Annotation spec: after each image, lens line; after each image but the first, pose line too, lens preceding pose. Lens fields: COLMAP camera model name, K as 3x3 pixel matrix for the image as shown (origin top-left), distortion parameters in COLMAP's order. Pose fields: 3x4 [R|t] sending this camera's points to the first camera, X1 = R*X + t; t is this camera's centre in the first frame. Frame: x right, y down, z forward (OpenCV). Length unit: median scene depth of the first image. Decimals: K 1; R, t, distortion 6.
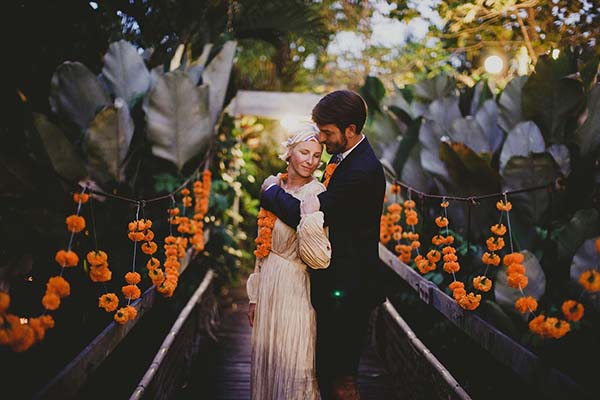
lens RADIAL K [[1025.5, 0, 300.0], [0, 1025.5, 200.0], [0, 0, 1]] dist [0.002179, 0.100434]
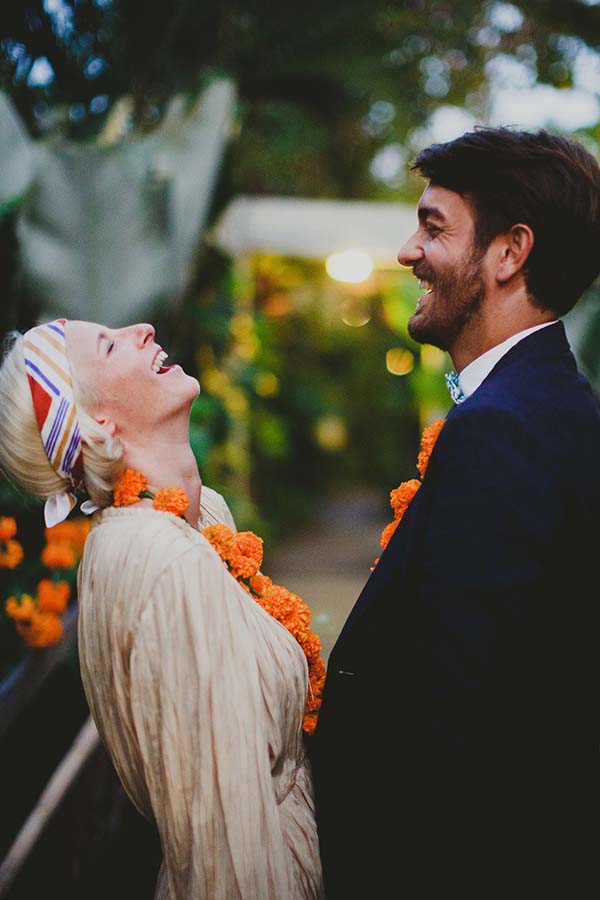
lens RADIAL K [[1642.8, 0, 300.1], [0, 1642.8, 449.9], [0, 0, 1]] dist [0.026611, 0.046970]
pose [[0.999350, 0.022281, -0.028336, -0.010281], [-0.021360, 0.999246, 0.032410, -0.020035], [0.029037, -0.031784, 0.999073, 0.293946]]
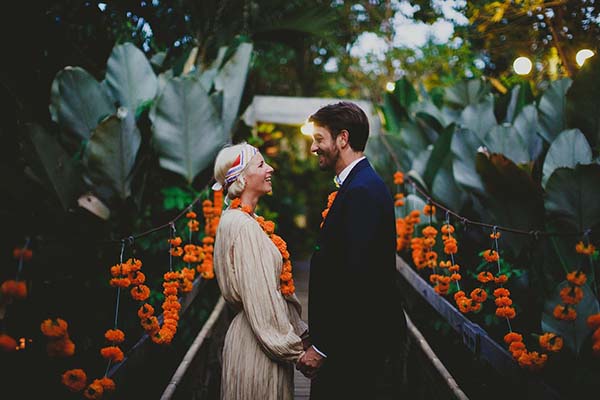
lens RADIAL K [[1025.5, 0, 300.0], [0, 1025.5, 200.0], [0, 0, 1]] dist [0.002179, 0.100434]
pose [[0.999765, -0.004183, -0.021258, 0.000205], [0.004132, 0.999989, -0.002415, -0.012429], [0.021268, 0.002327, 0.999771, 0.085282]]
